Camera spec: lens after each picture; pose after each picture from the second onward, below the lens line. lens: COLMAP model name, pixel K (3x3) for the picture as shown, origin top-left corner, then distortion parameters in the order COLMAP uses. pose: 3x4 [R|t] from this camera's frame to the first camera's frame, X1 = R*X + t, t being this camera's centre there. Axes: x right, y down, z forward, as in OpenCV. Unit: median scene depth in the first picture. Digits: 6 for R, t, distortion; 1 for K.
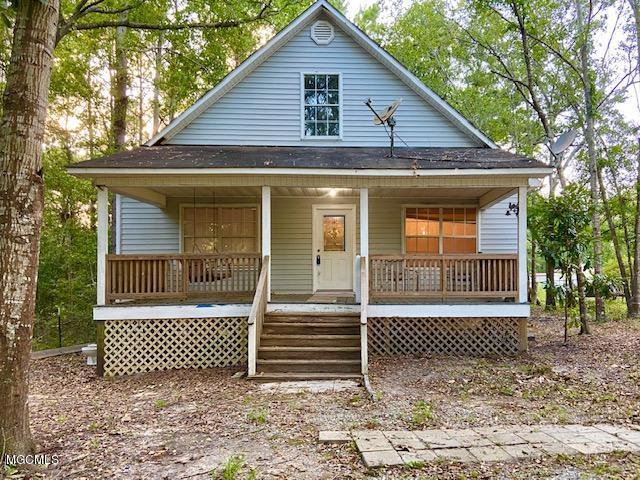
lens RADIAL K [[477.0, 0, 319.8], [0, 477.0, 271.3], [0, 0, 1]] dist [0.144772, -0.142772]
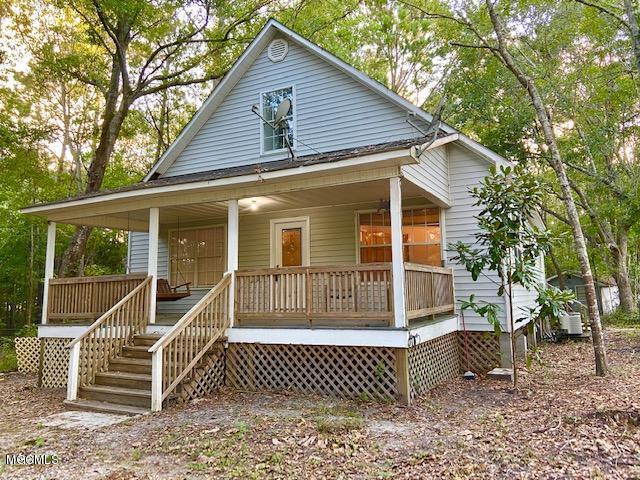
lens RADIAL K [[484.6, 0, 326.4], [0, 484.6, 226.6], [0, 0, 1]] dist [0.114102, -0.157776]
pose [[0.874156, -0.079399, -0.479111, 0.694406], [0.016788, 0.990895, -0.133583, 0.007979], [0.485355, 0.108729, 0.867530, 0.274473]]
